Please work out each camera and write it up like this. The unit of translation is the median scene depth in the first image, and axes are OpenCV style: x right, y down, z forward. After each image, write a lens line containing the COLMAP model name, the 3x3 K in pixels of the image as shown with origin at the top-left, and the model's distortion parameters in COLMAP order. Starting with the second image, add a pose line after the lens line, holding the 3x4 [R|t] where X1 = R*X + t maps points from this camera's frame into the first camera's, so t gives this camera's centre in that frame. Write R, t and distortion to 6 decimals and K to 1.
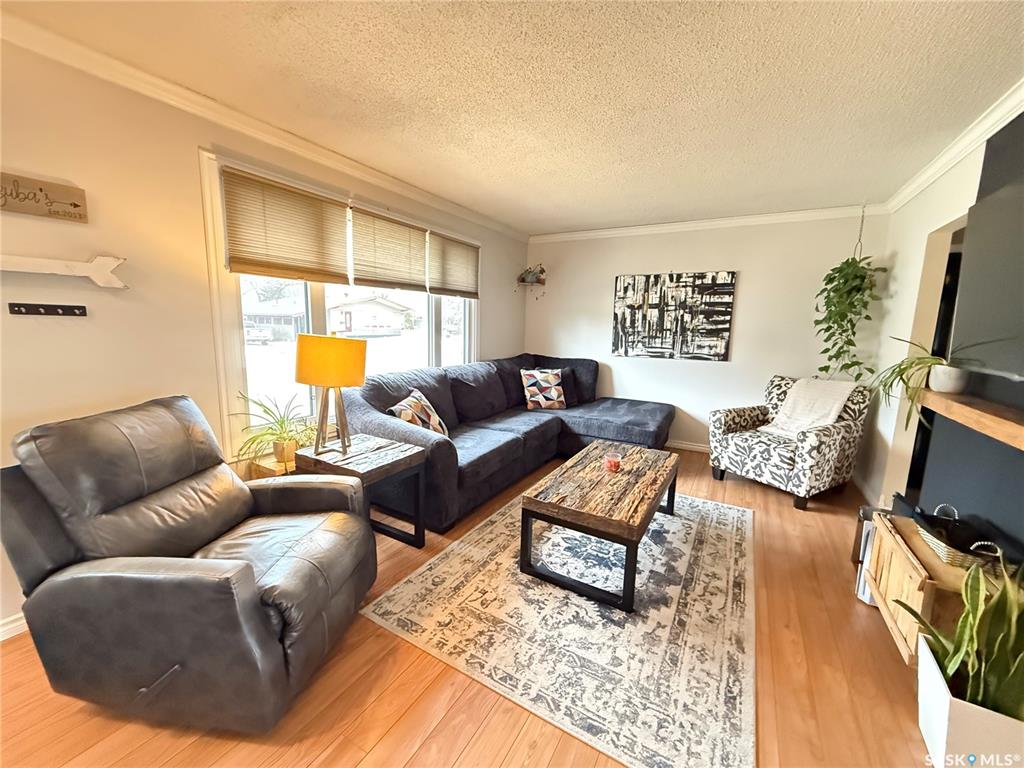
lens RADIAL K [[406.8, 0, 511.2], [0, 406.8, 385.0], [0, 0, 1]] dist [-0.001474, 0.000657]
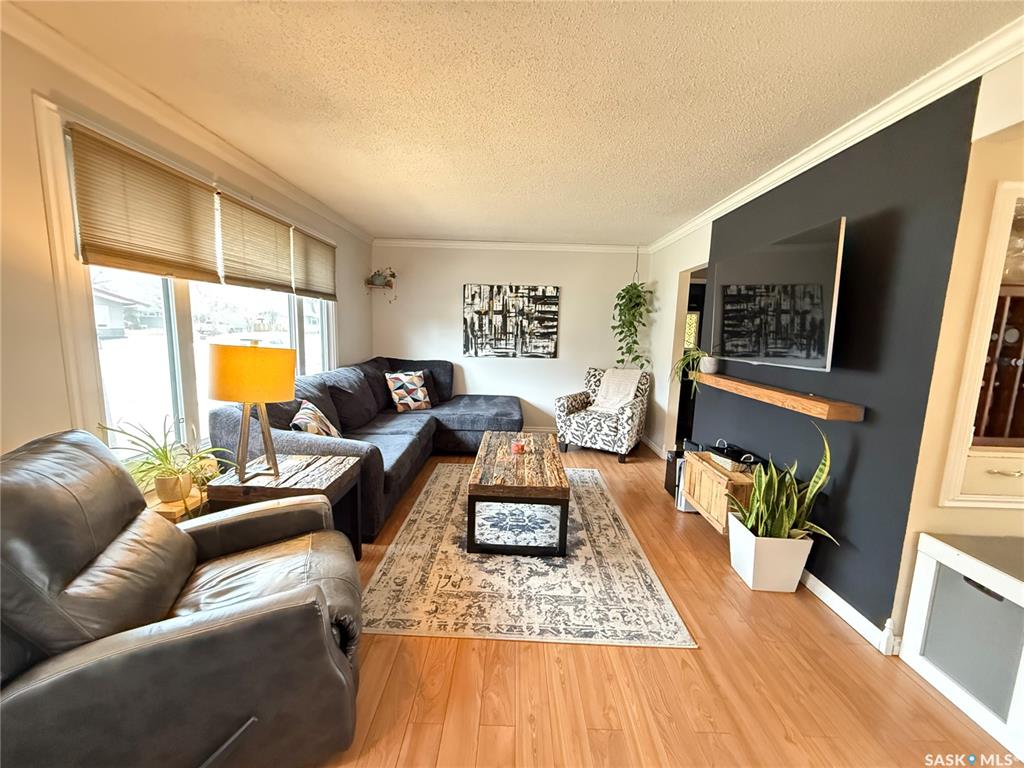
lens RADIAL K [[406.8, 0, 510.3], [0, 406.8, 384.8], [0, 0, 1]] dist [-0.001474, 0.000657]
pose [[0.871776, -0.065348, 0.485527, -0.402712], [0.065097, 0.997727, 0.017402, -0.014868], [-0.485561, 0.016436, 0.874048, -0.045474]]
